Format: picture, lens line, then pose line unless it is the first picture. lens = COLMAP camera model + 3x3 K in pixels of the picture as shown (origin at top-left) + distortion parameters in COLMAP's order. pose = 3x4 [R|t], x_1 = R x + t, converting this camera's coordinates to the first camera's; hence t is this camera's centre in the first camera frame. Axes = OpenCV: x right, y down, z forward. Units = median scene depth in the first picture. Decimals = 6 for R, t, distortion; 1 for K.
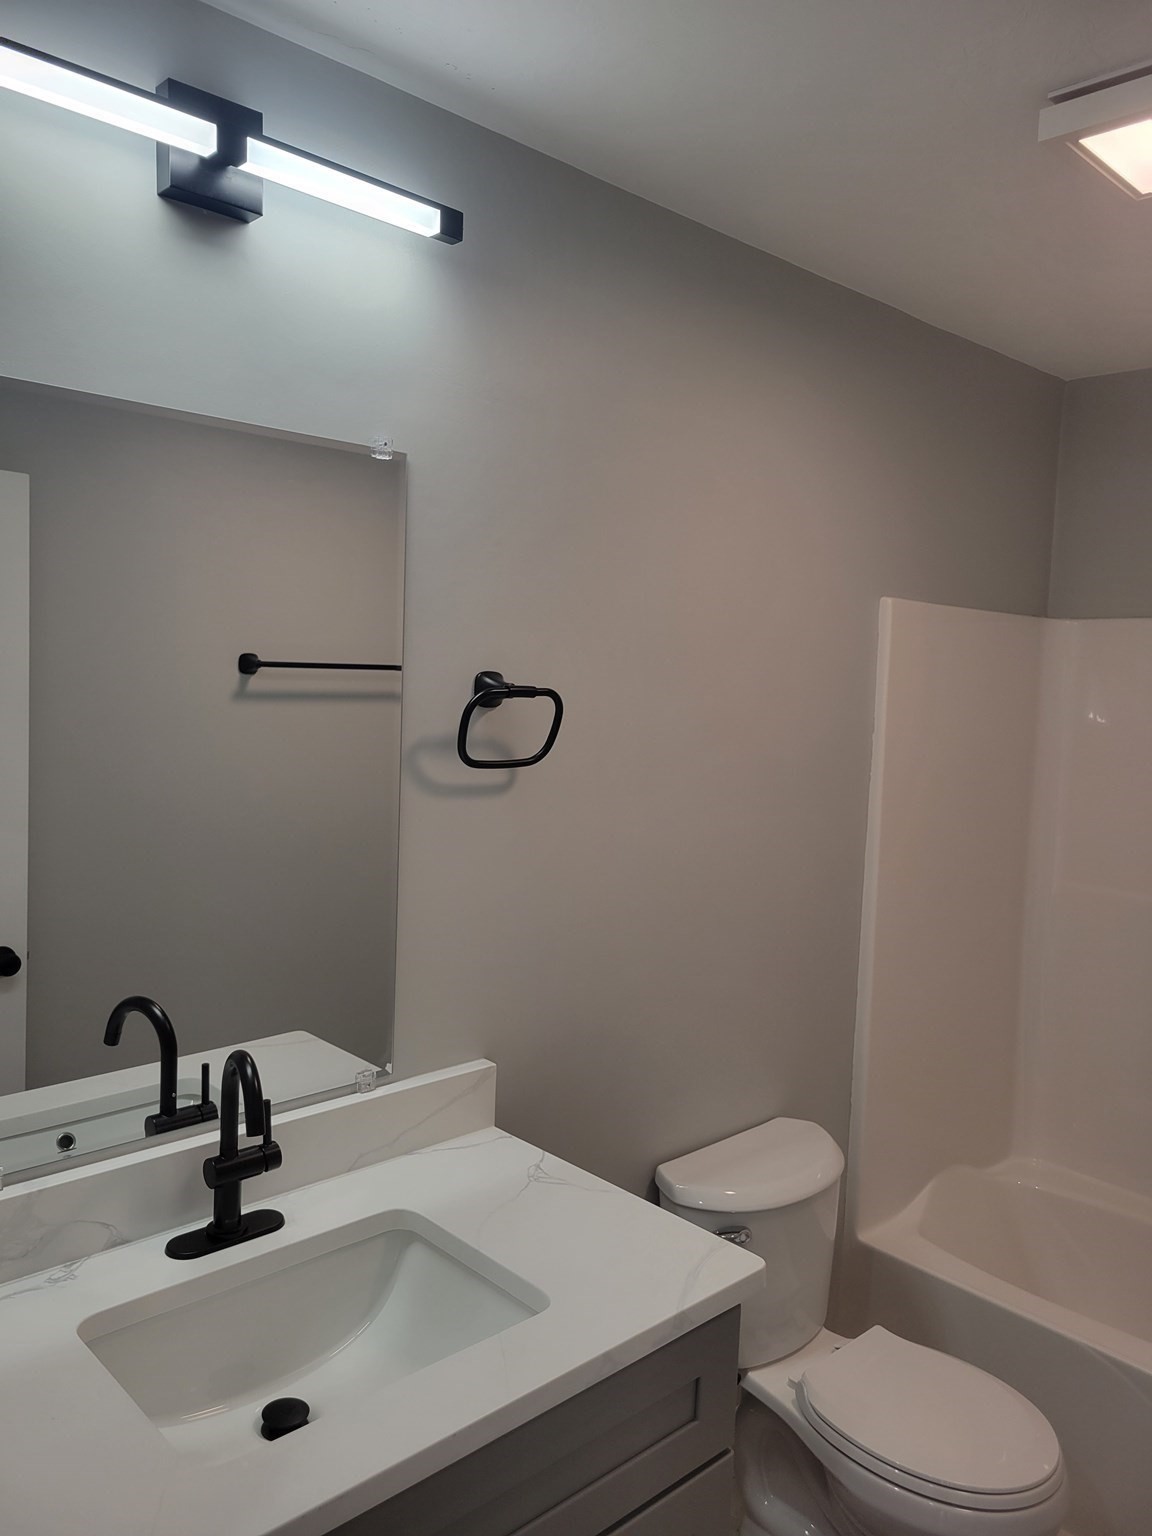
lens RADIAL K [[1158.1, 0, 576.0], [0, 1158.1, 768.0], [0, 0, 1]] dist [0.060895, -0.039138]
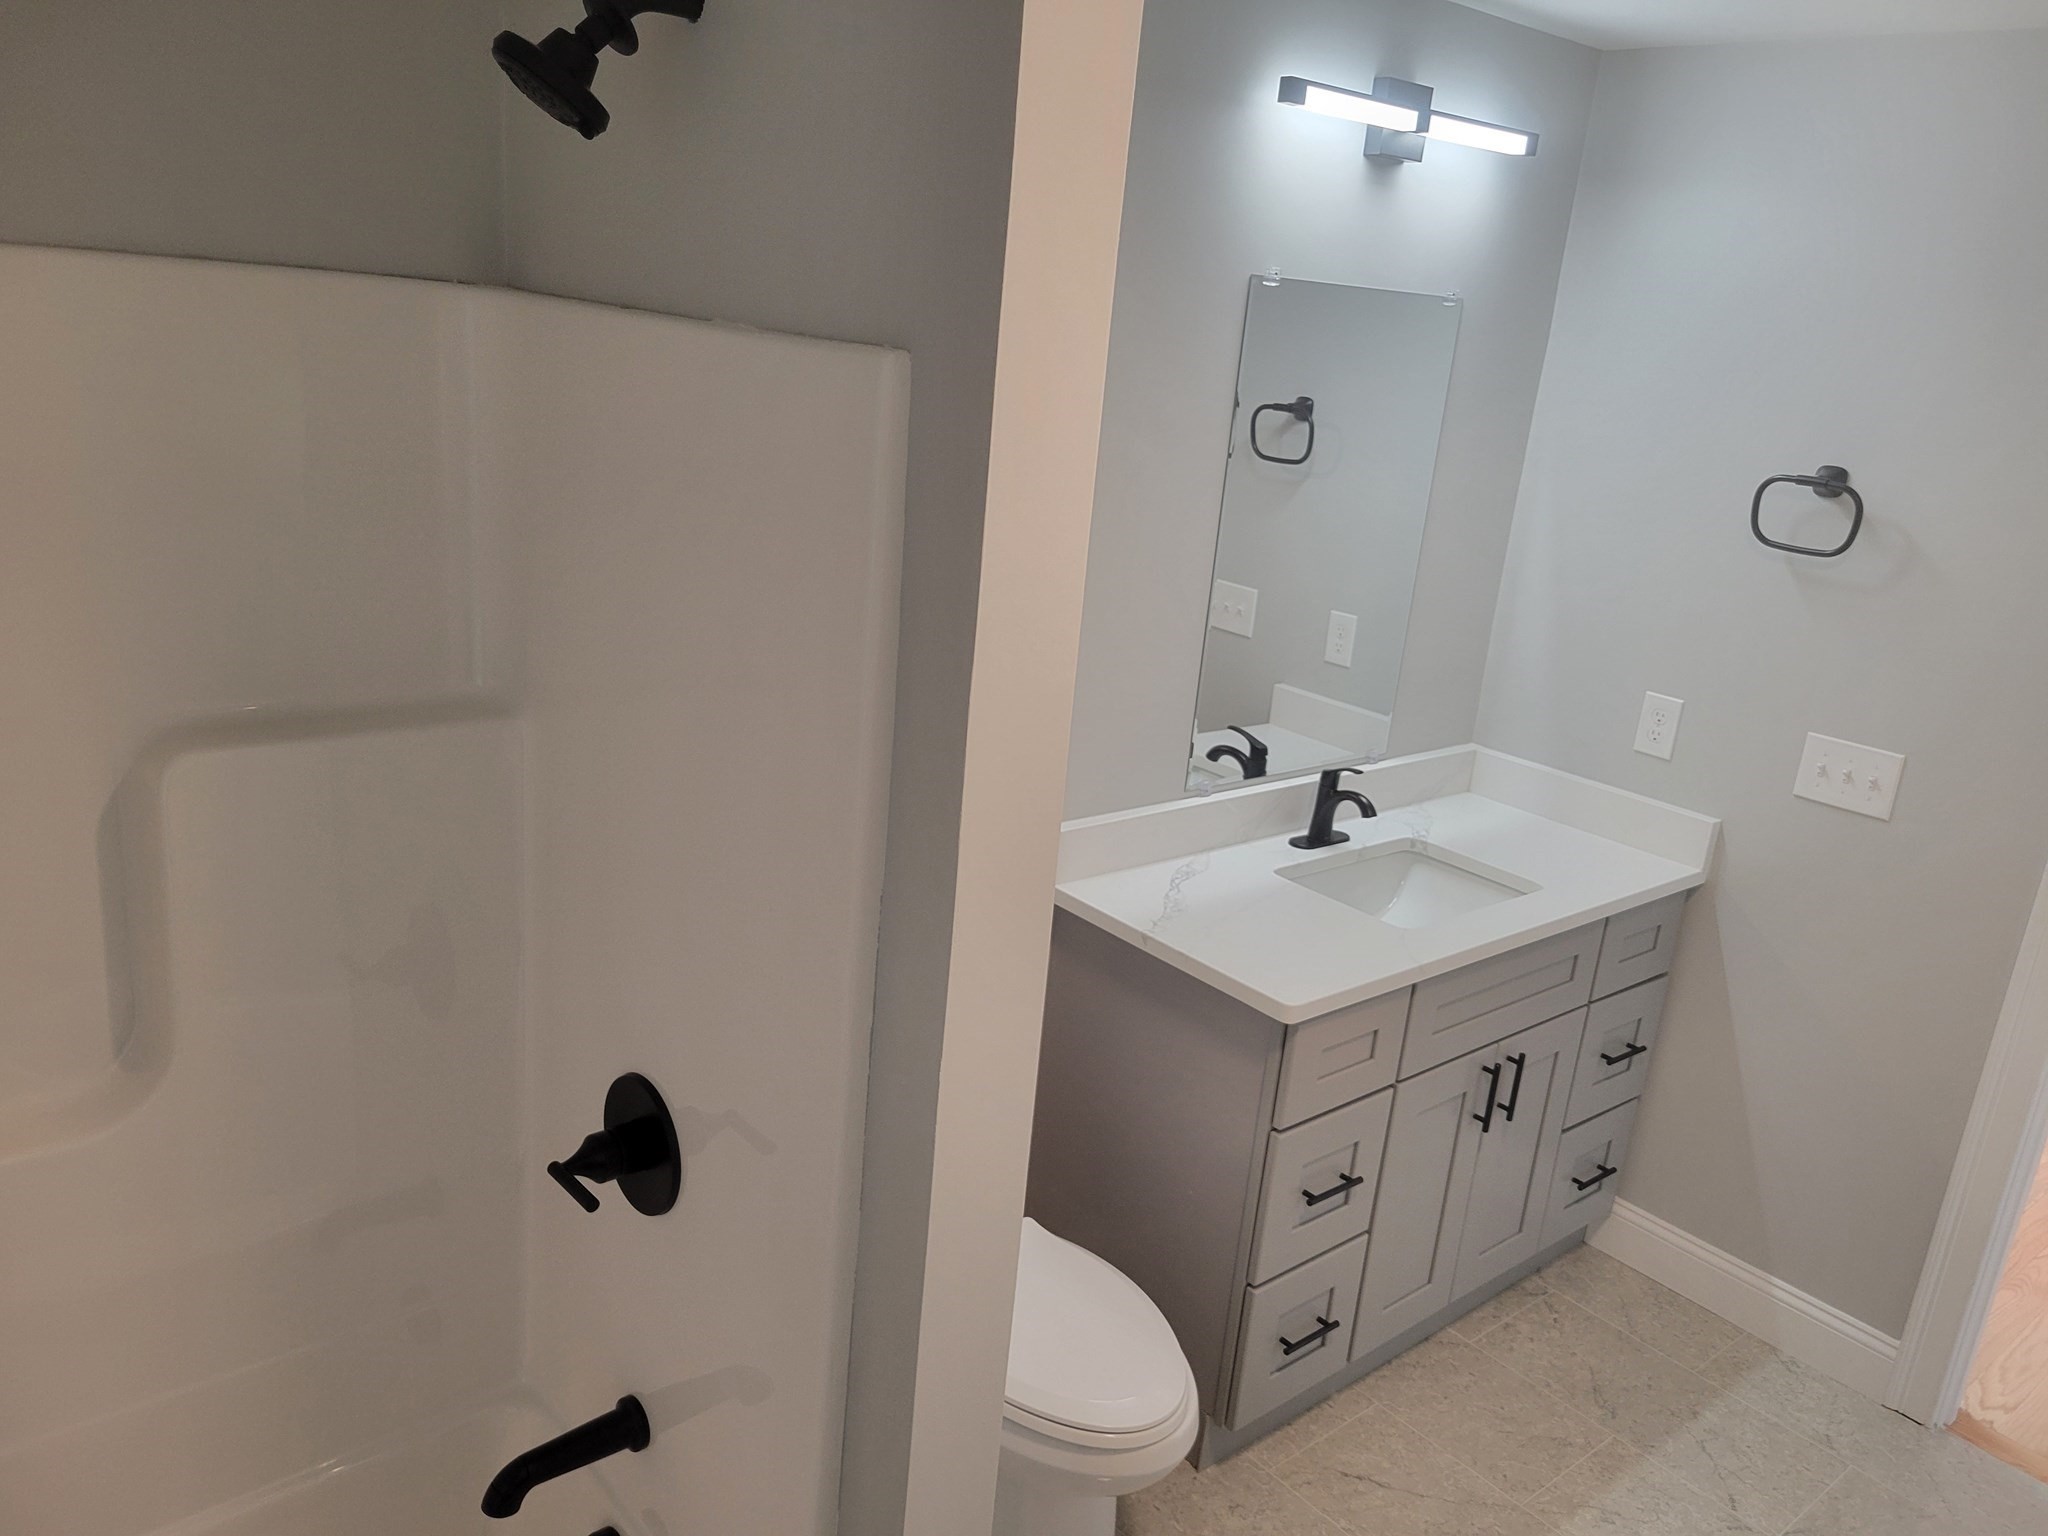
lens RADIAL K [[1544.1, 0, 1026.4], [0, 1544.1, 790.8], [0, 0, 1]] dist [0.060895, -0.039138]
pose [[0.996255, 0.058972, -0.063228, -0.565140], [-0.044094, 0.975585, 0.215150, -0.098014], [0.074372, -0.211556, 0.974532, -1.053865]]
